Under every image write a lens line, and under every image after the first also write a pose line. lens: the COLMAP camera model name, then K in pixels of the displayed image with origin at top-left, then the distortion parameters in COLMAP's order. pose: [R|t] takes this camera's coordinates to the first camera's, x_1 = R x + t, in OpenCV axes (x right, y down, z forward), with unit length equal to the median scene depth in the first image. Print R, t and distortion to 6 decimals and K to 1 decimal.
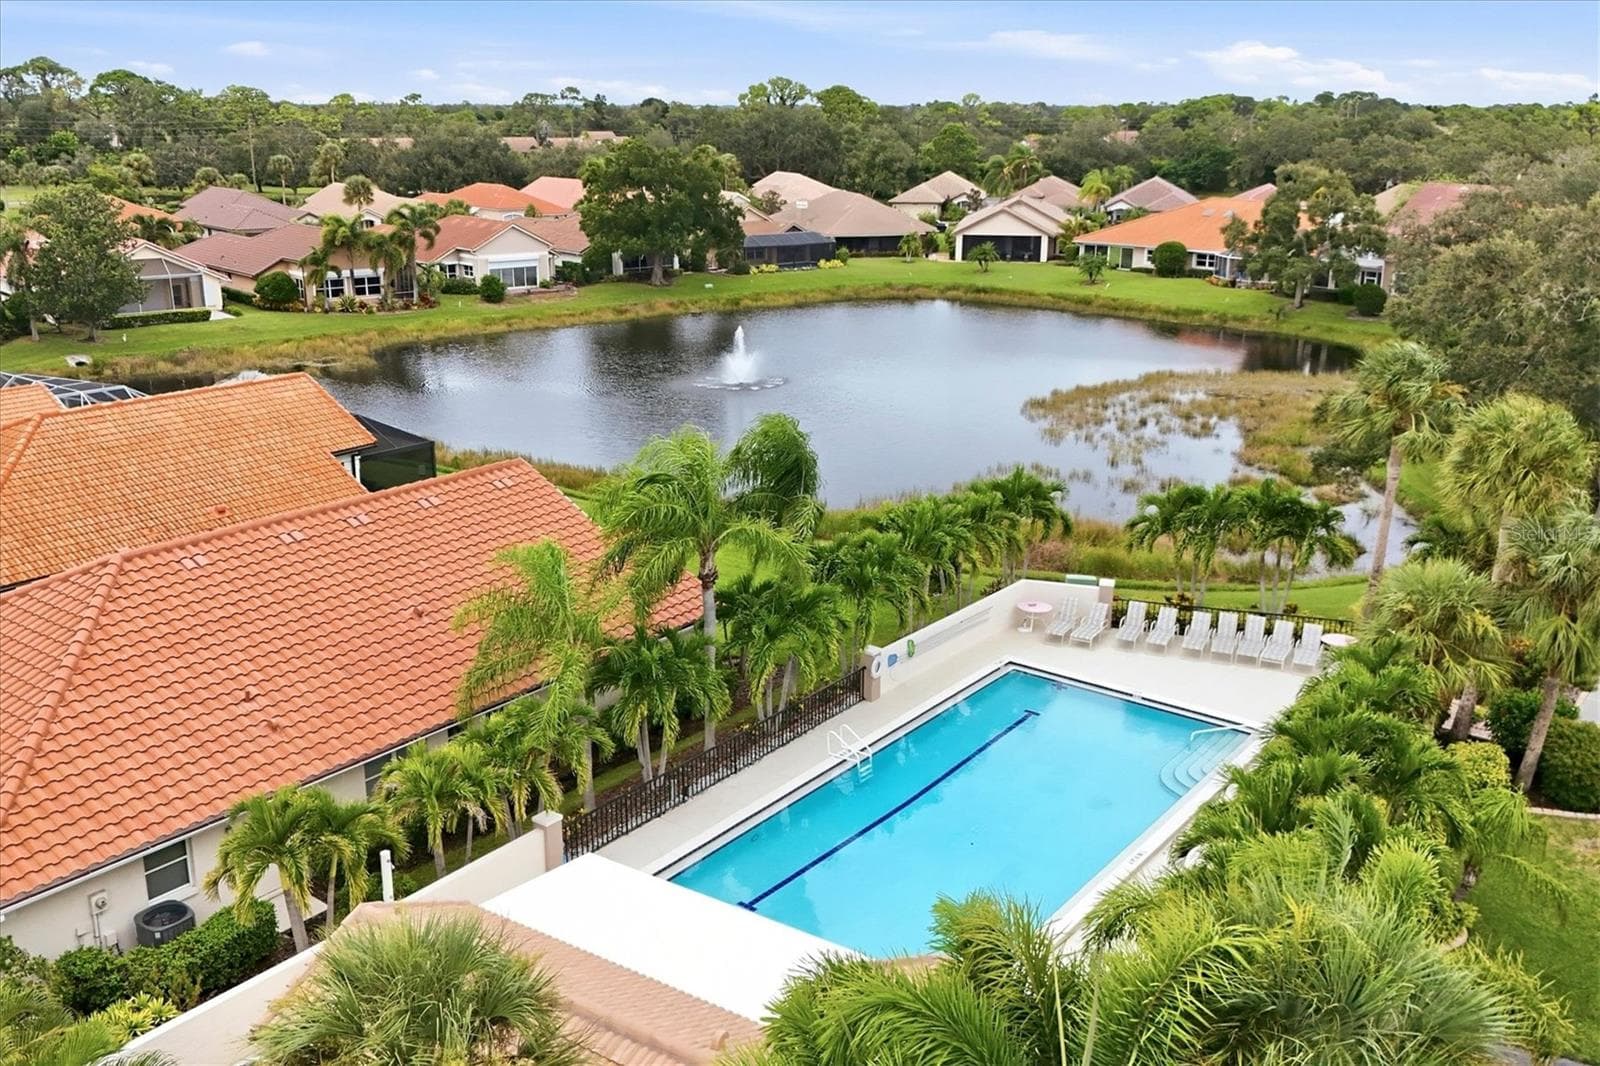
lens RADIAL K [[1406.6, 0, 800.0], [0, 1406.6, 533.0], [0, 0, 1]] dist [0.037508, -0.009038]
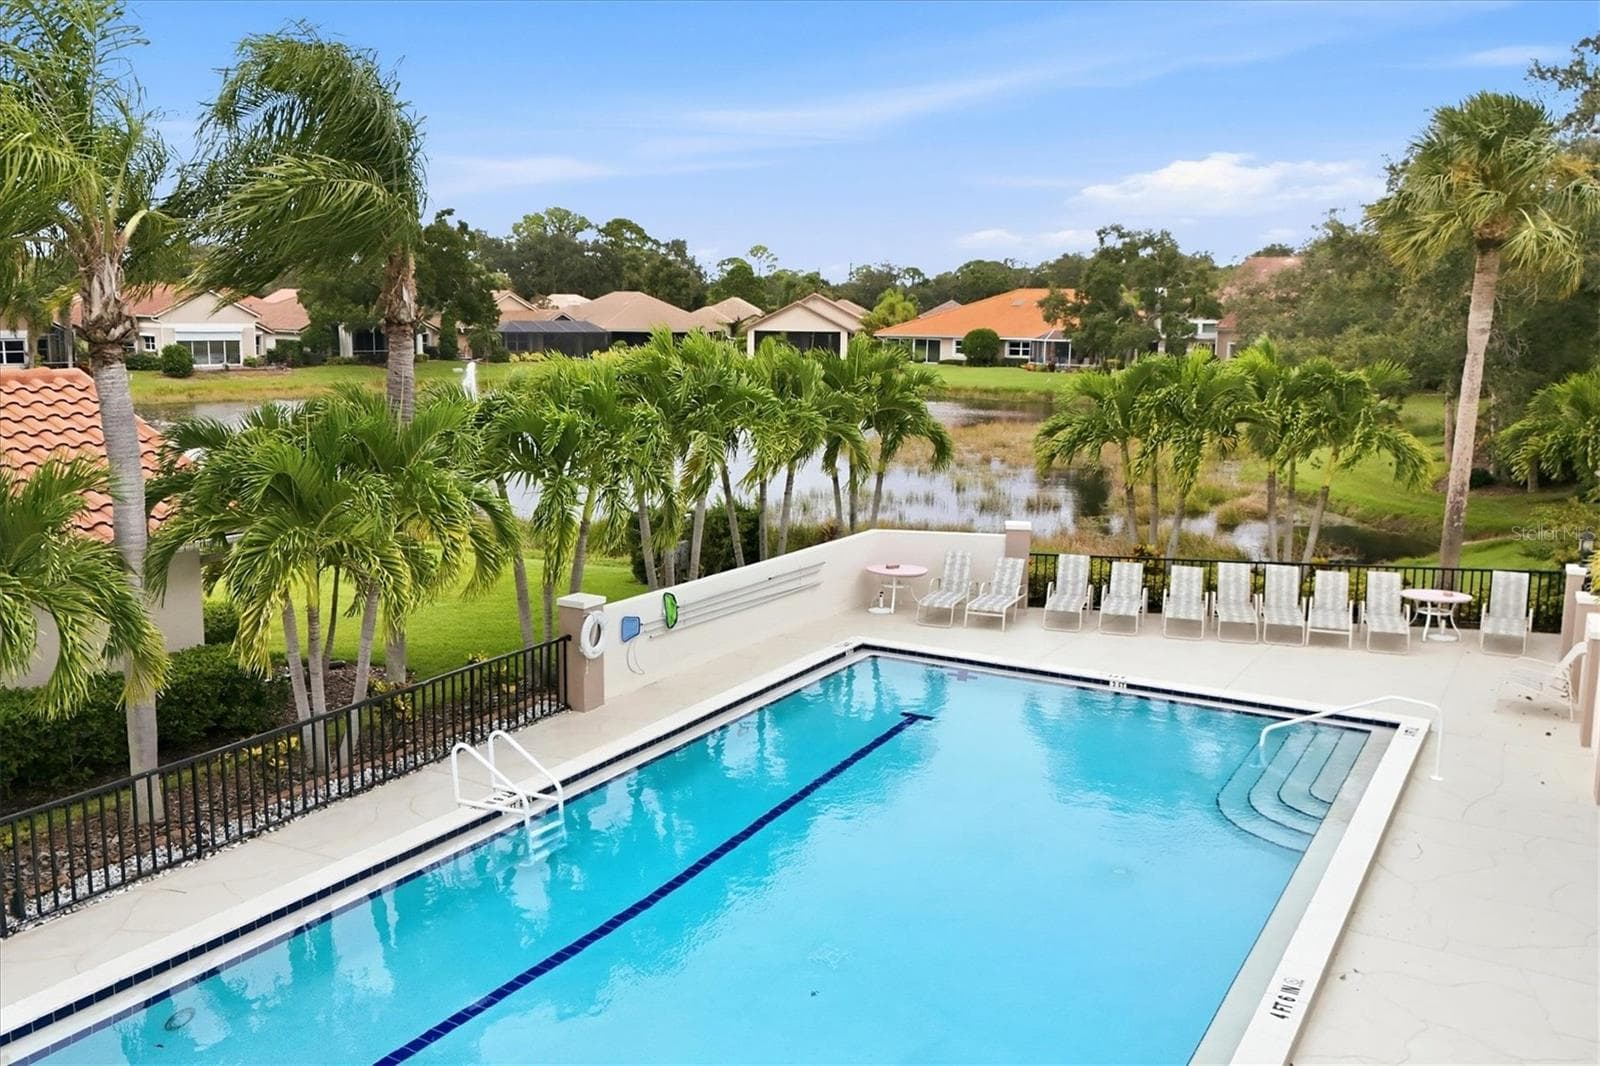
lens RADIAL K [[1406.6, 0, 800.0], [0, 1406.6, 533.0], [0, 0, 1]] dist [0.037508, -0.009038]
pose [[0.989587, -0.016770, 0.142954, 0.017273], [0.034850, 0.991554, -0.124925, 0.037878], [-0.139651, 0.128606, 0.981814, 0.161080]]
